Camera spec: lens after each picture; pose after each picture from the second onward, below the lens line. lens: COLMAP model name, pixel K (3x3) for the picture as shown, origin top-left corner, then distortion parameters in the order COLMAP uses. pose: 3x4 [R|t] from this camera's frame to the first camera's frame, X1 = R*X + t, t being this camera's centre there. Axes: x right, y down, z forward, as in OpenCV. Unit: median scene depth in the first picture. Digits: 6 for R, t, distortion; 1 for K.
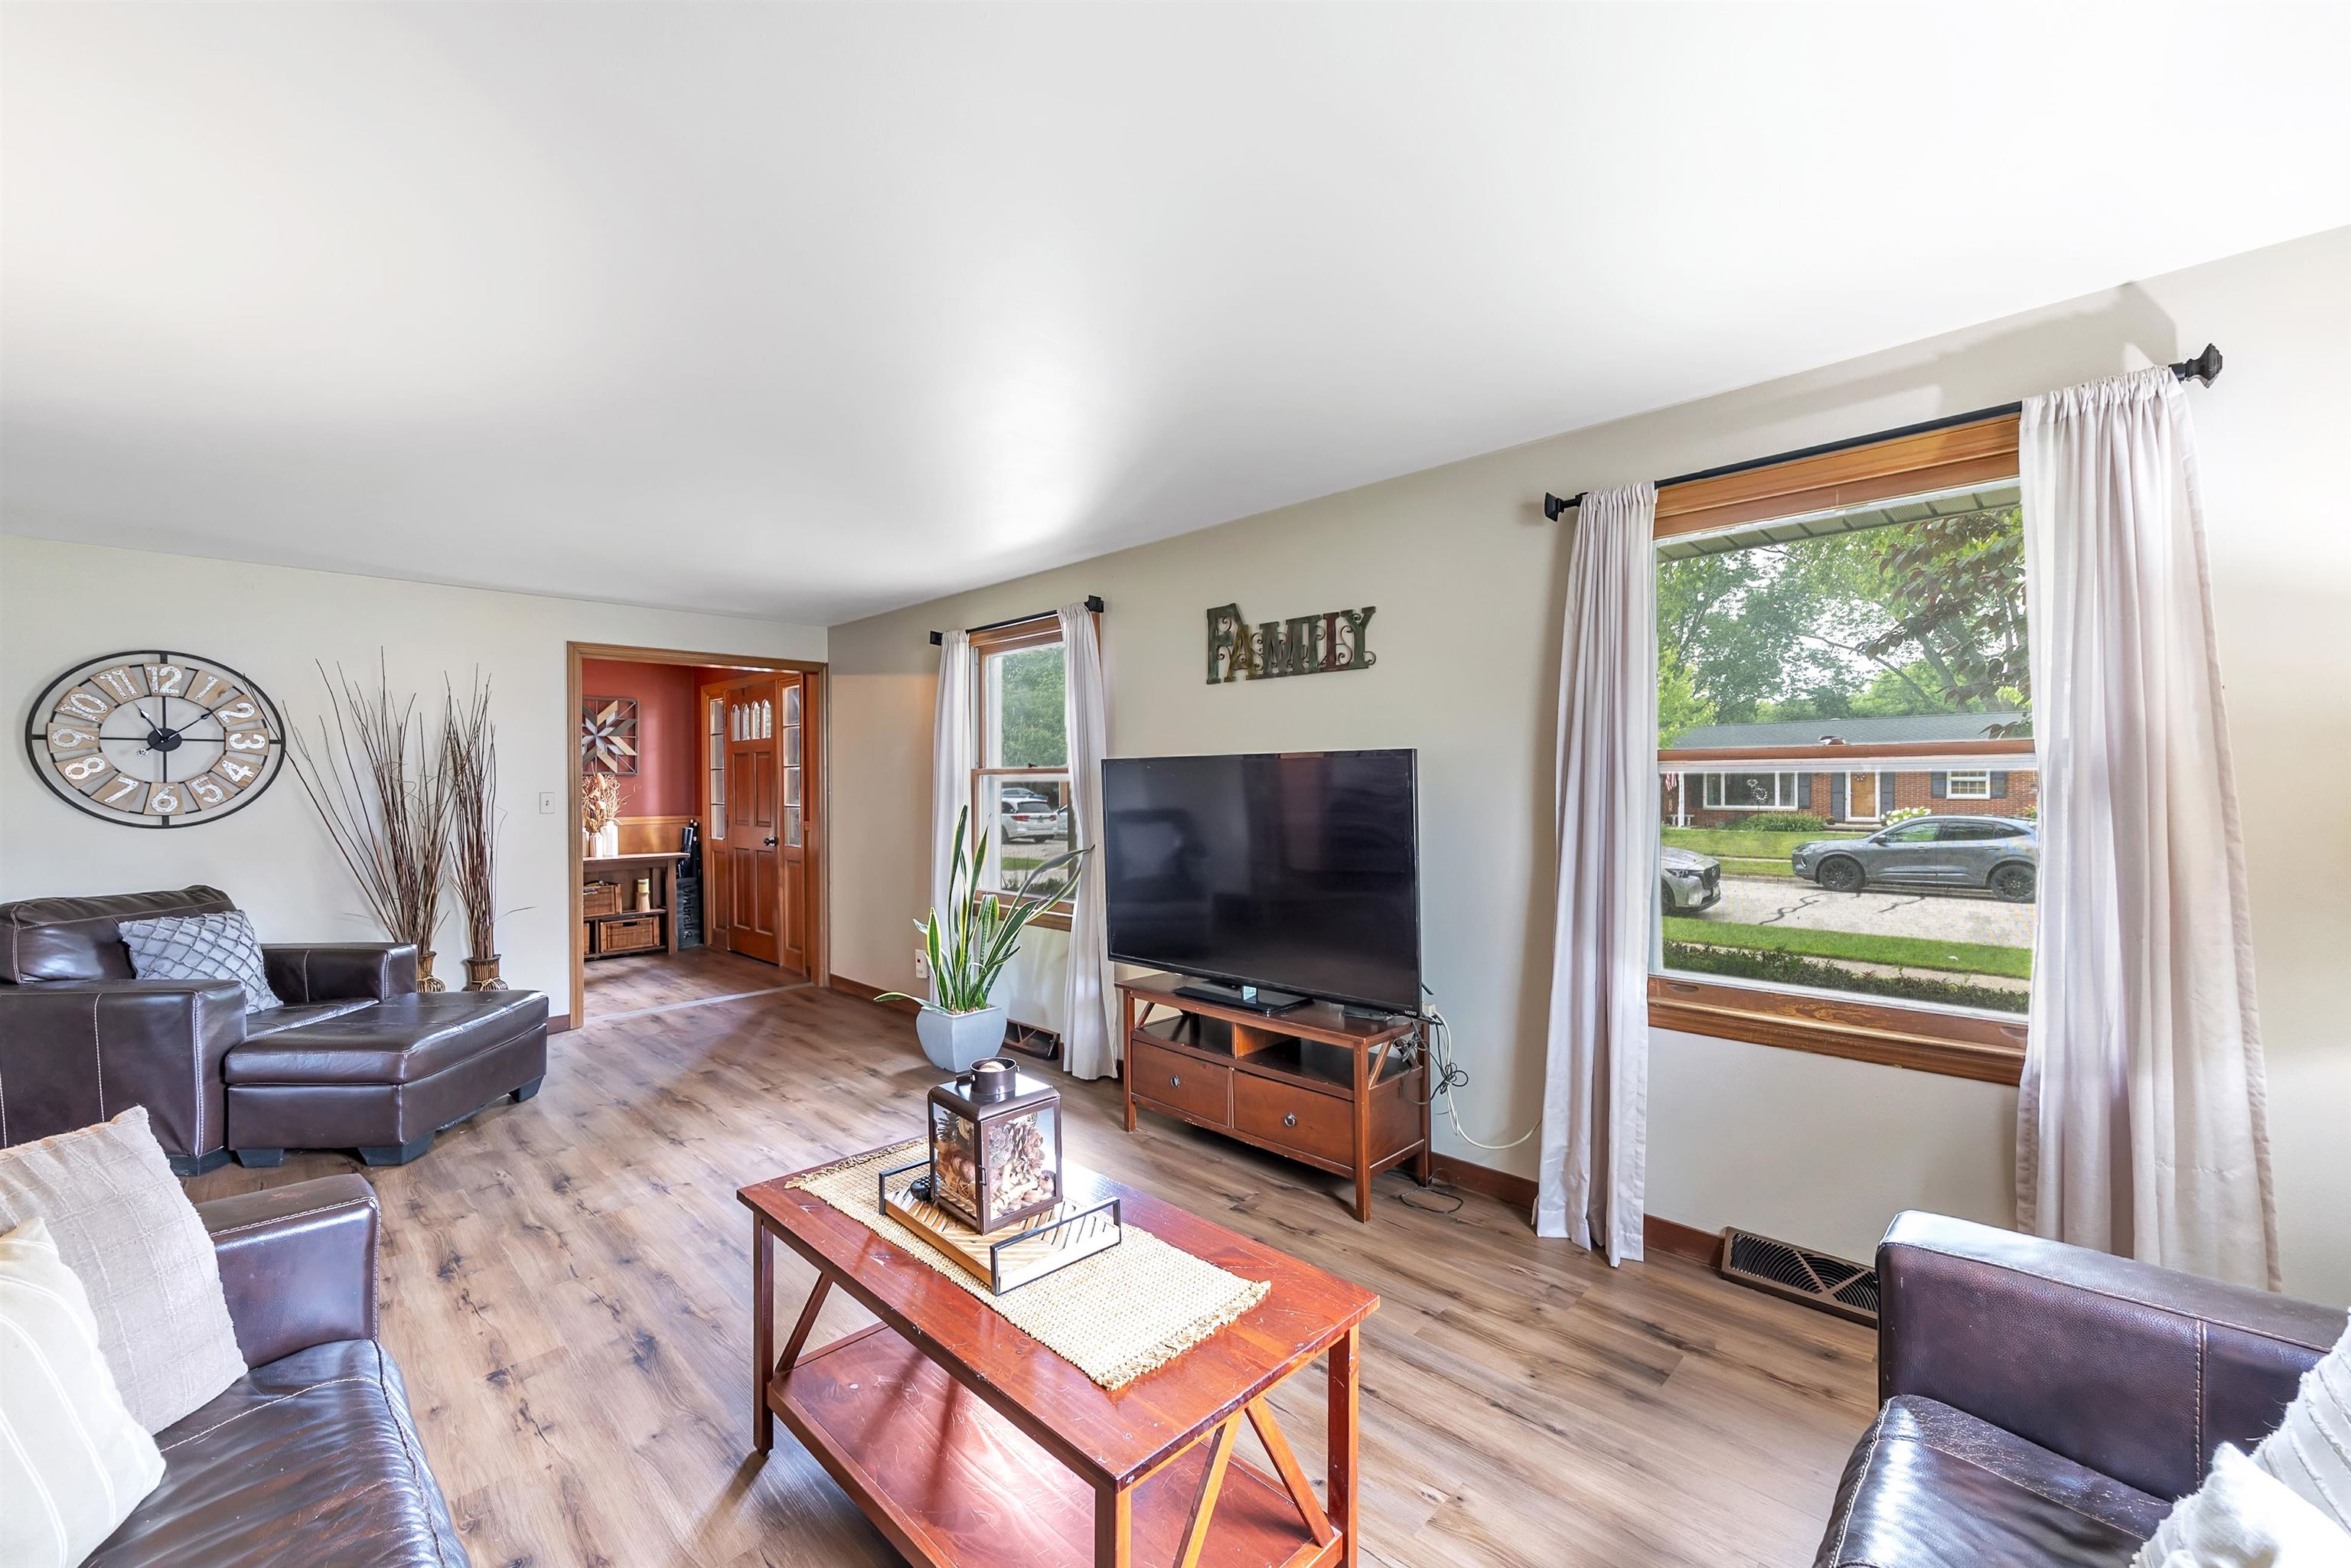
lens RADIAL K [[953.6, 0, 1158.5], [0, 953.6, 788.6], [0, 0, 1]] dist [0.004891, -0.000695]
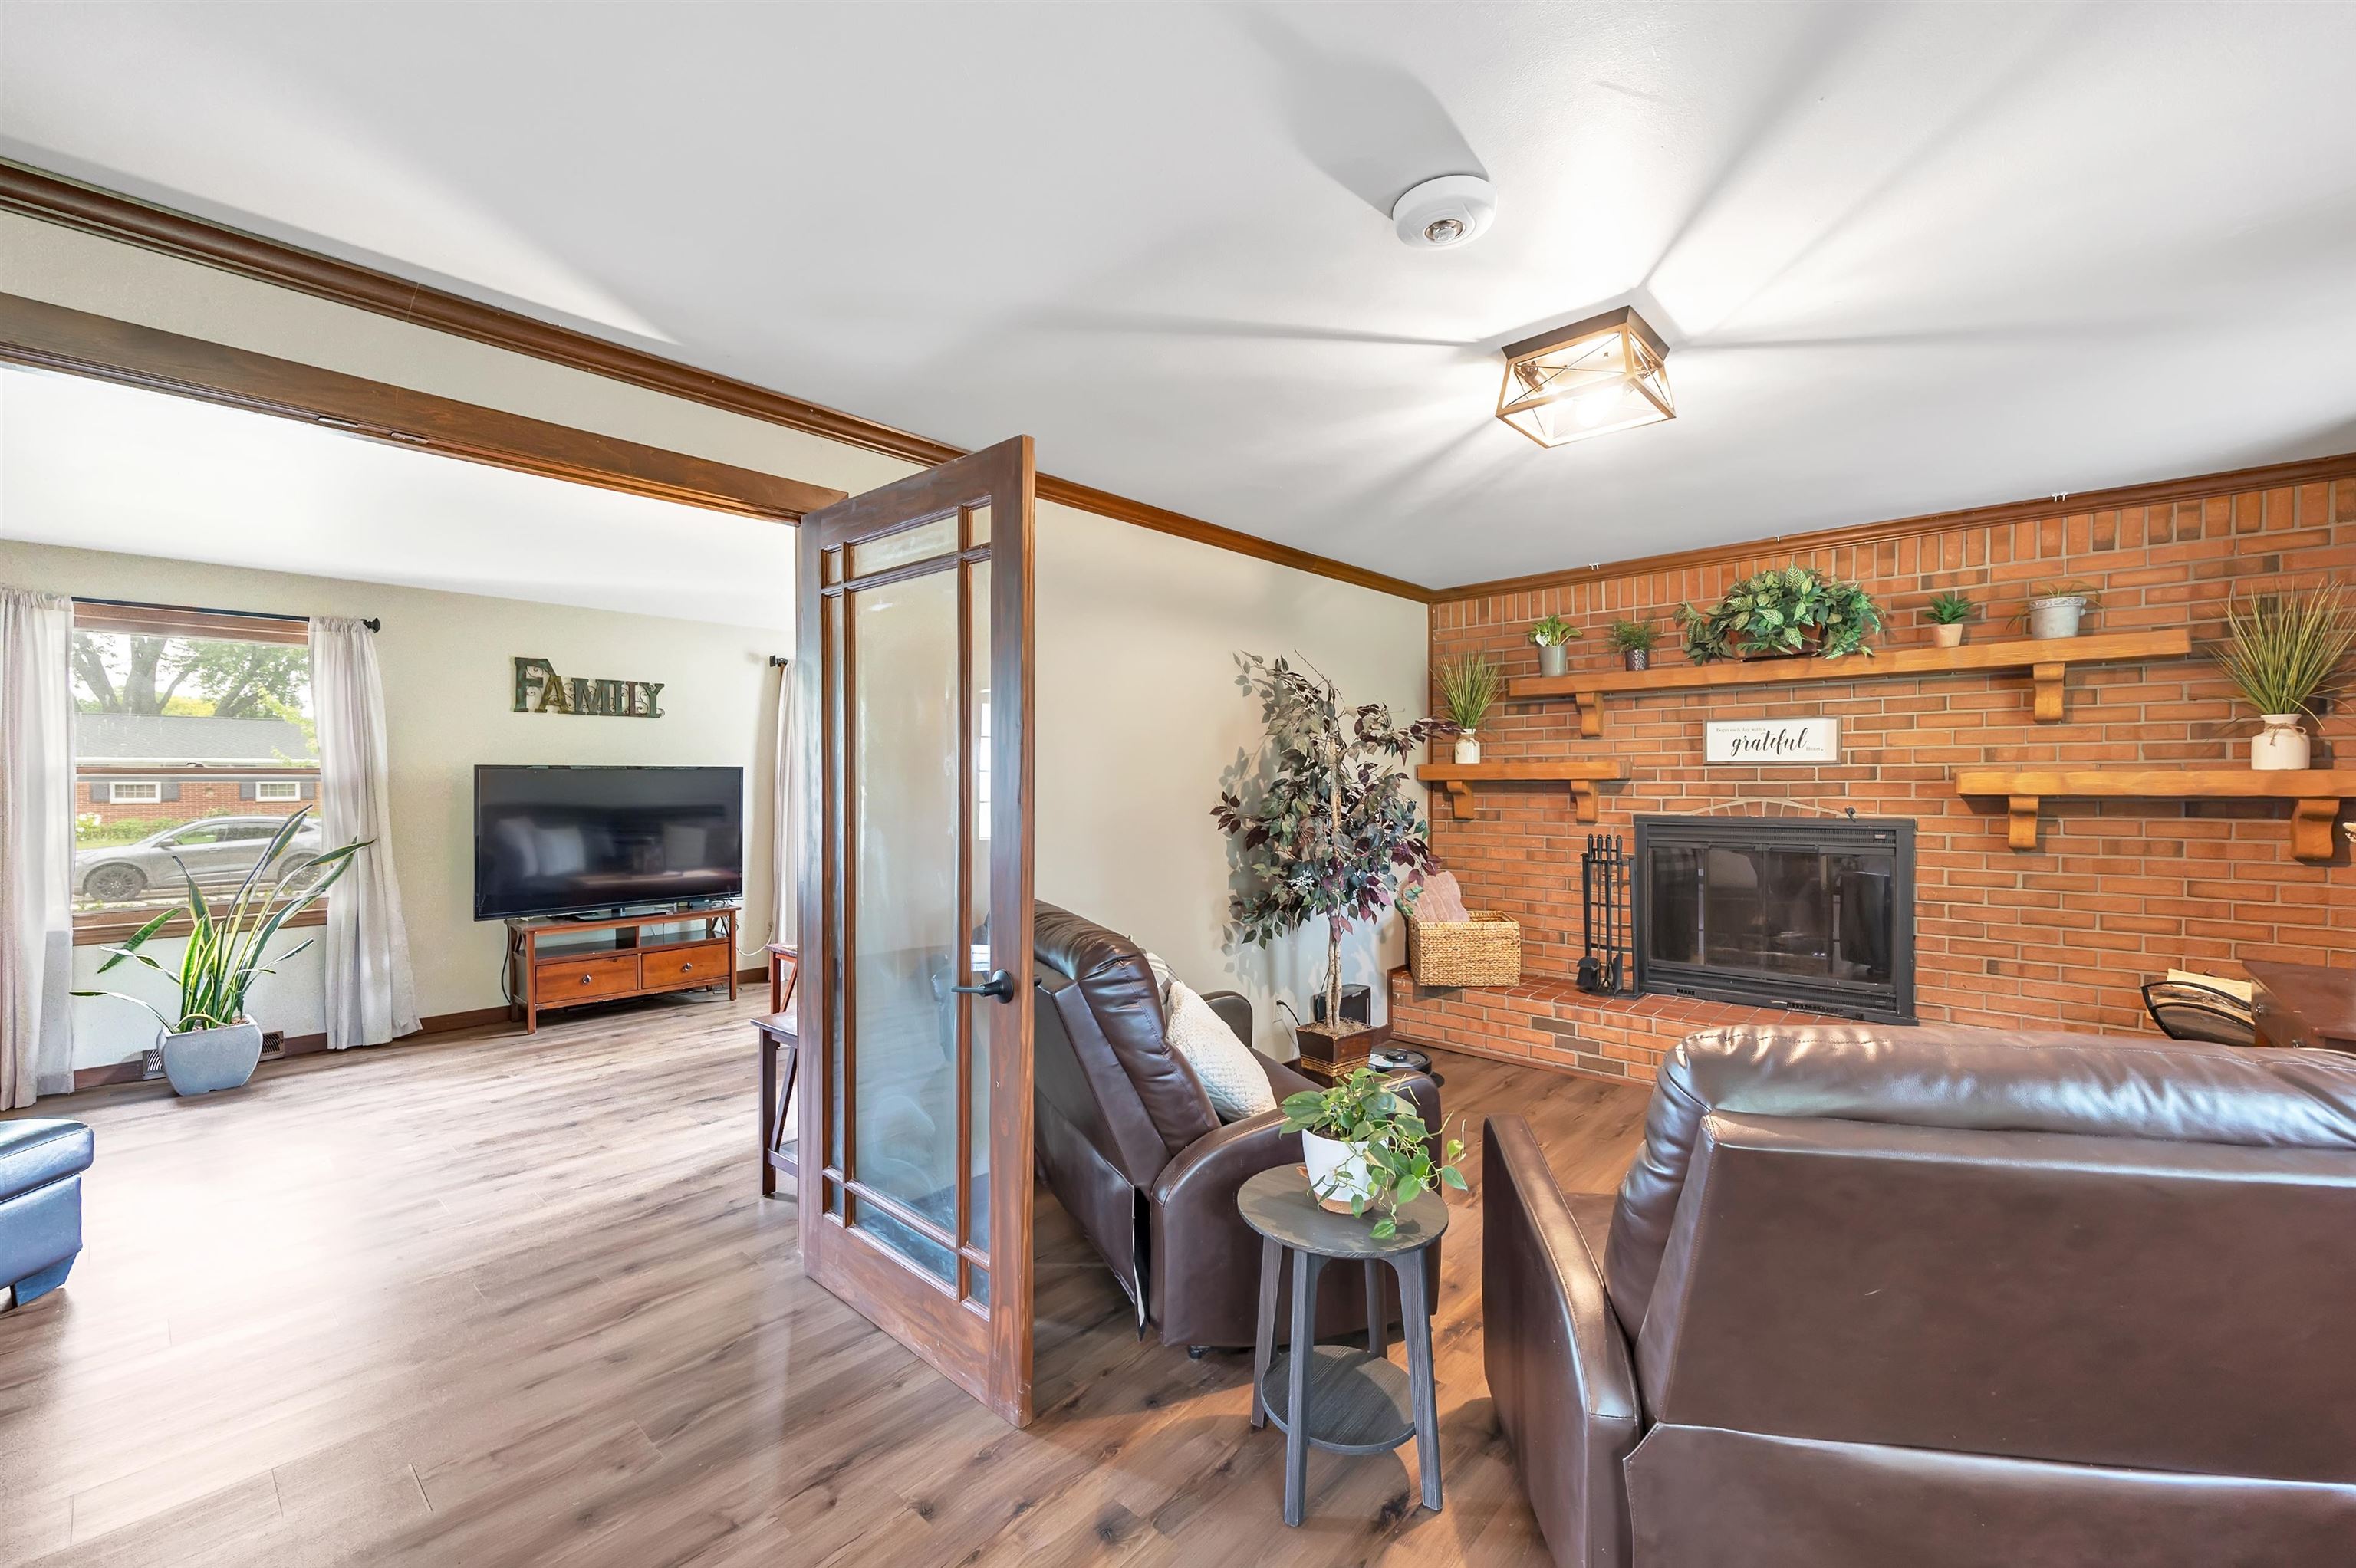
lens RADIAL K [[955.5, 0, 1160.4], [0, 955.5, 784.6], [0, 0, 1]] dist [0.004891, -0.000695]
pose [[-0.045321, -0.000657, 0.998972, -1.423261], [0.008597, 0.999962, 0.001048, 0.002013], [-0.998935, 0.008636, -0.045313, 0.144702]]
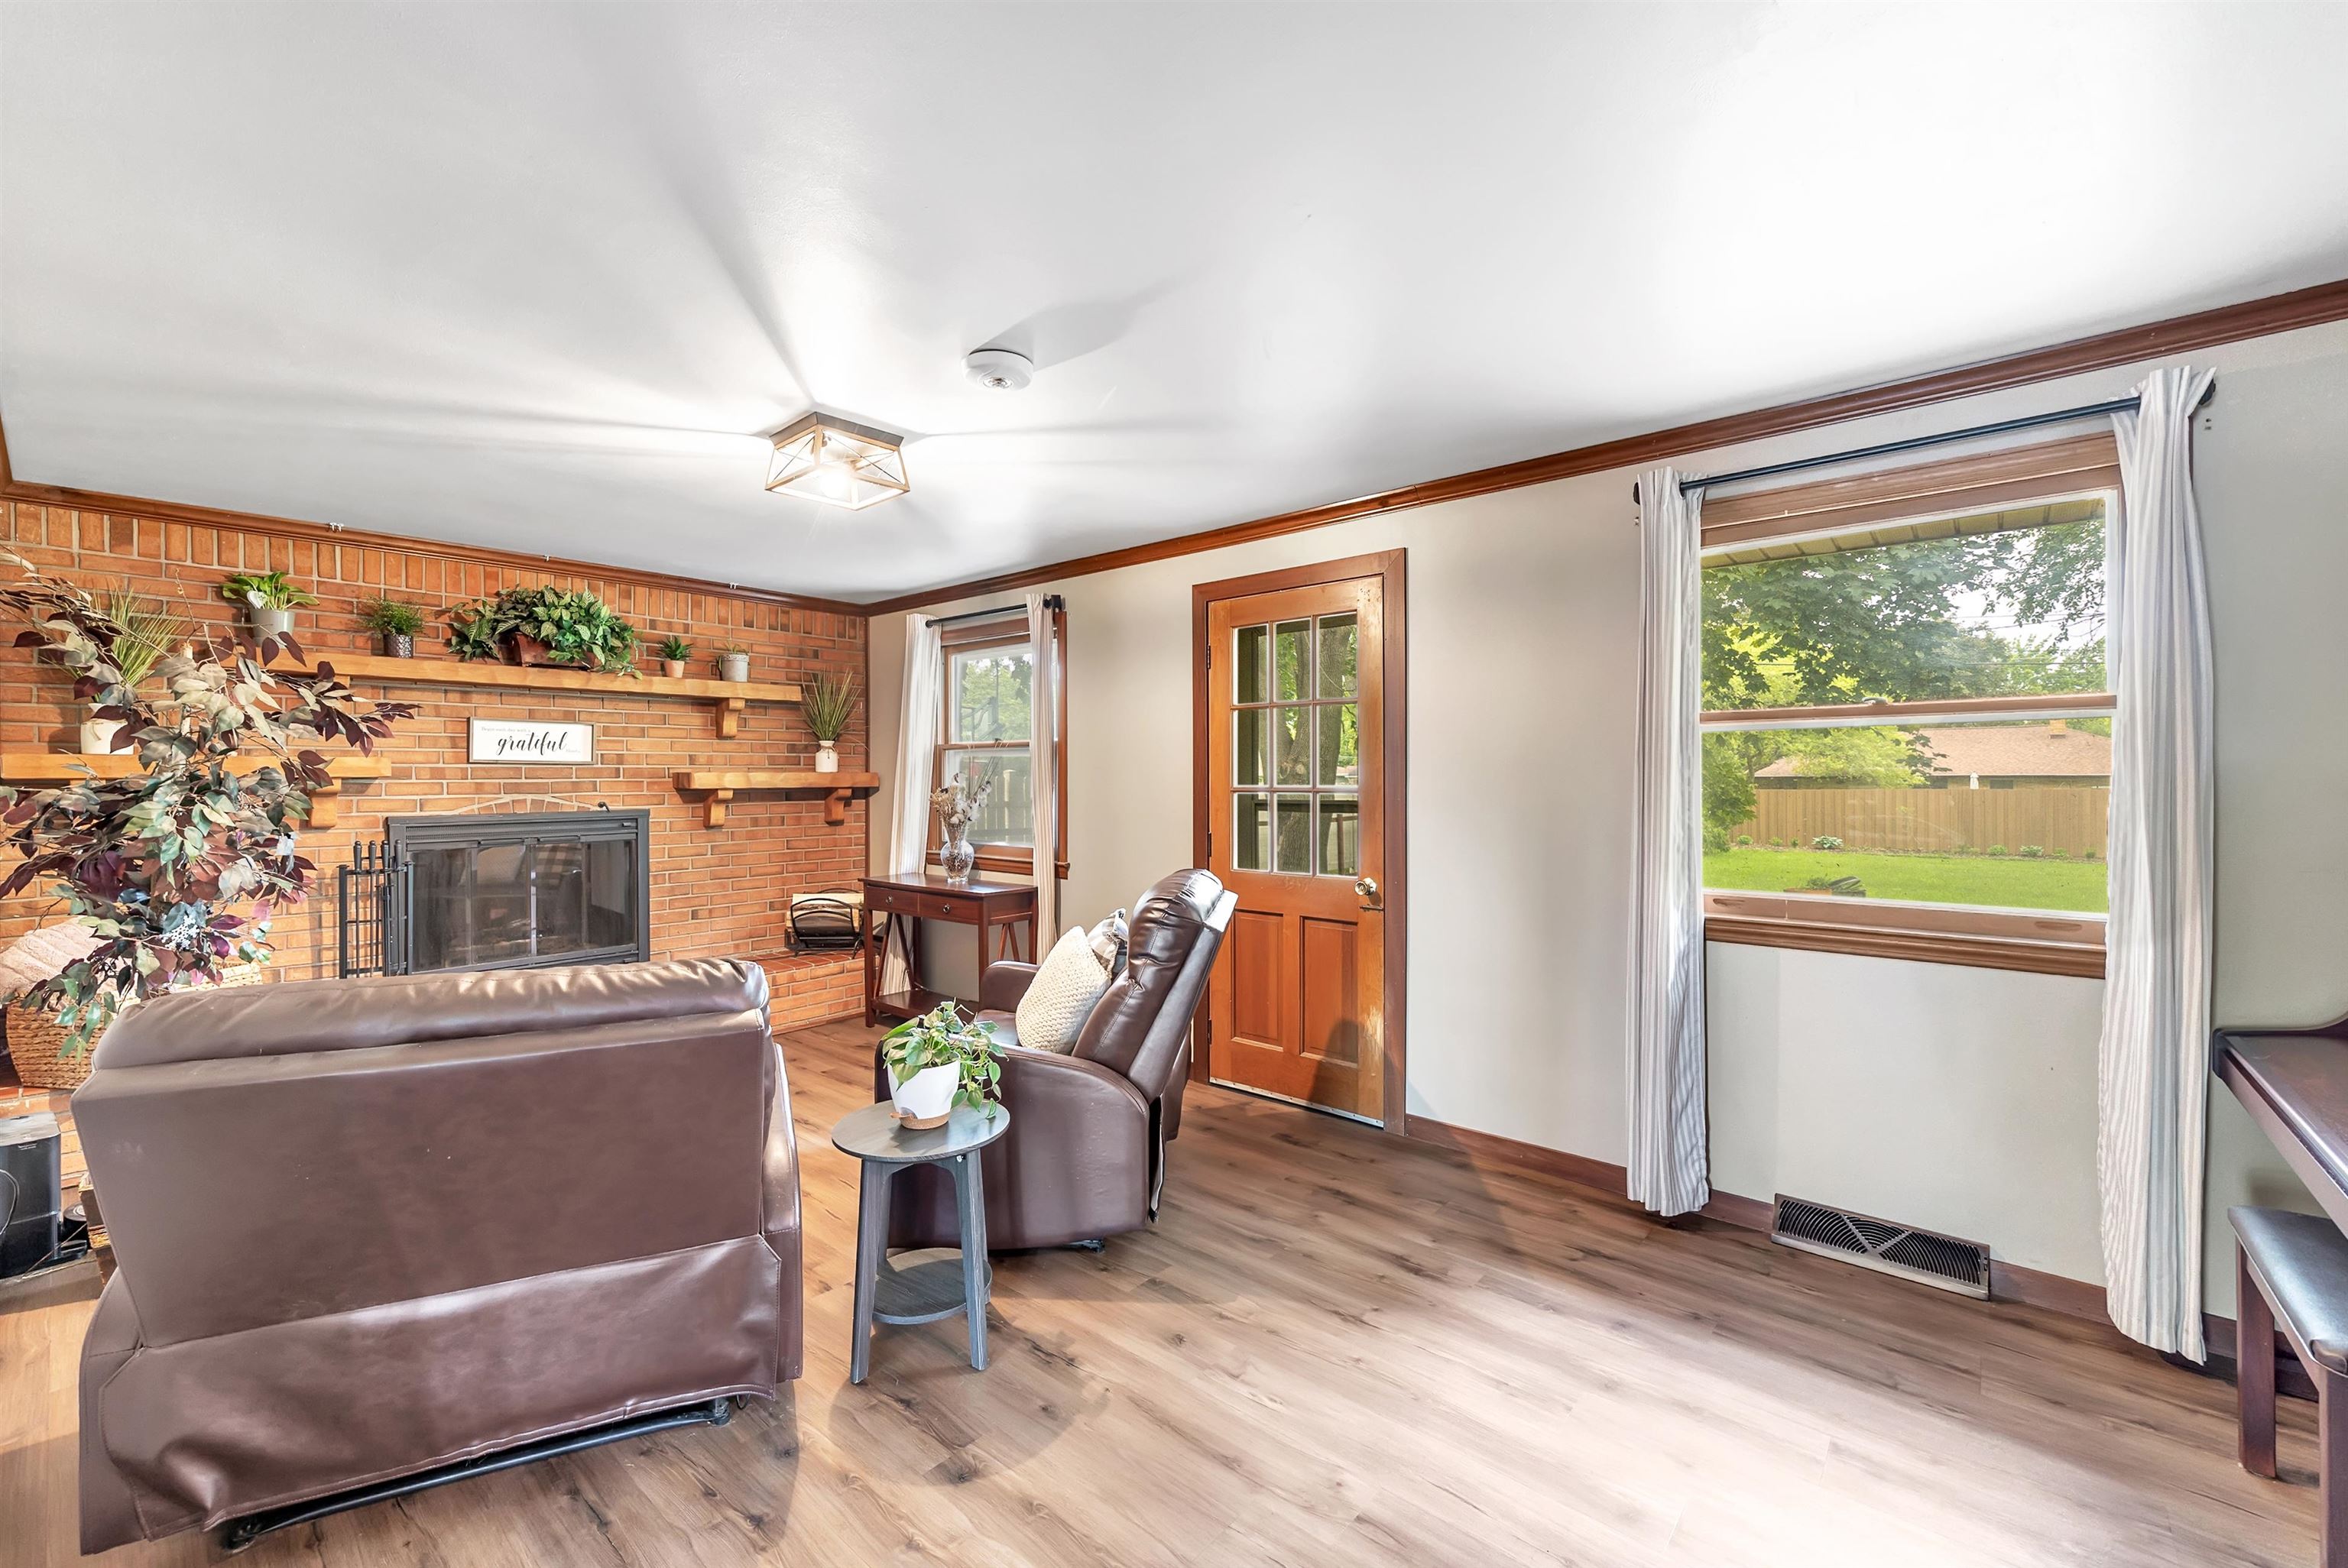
lens RADIAL K [[952.3, 0, 1153.6], [0, 952.3, 779.1], [0, 0, 1]] dist [0.004891, -0.000695]
pose [[-0.998050, 0.008019, -0.061908, -1.035460], [0.007642, 0.999951, 0.006313, 0.003288], [0.061955, 0.005828, -0.998062, 0.636428]]
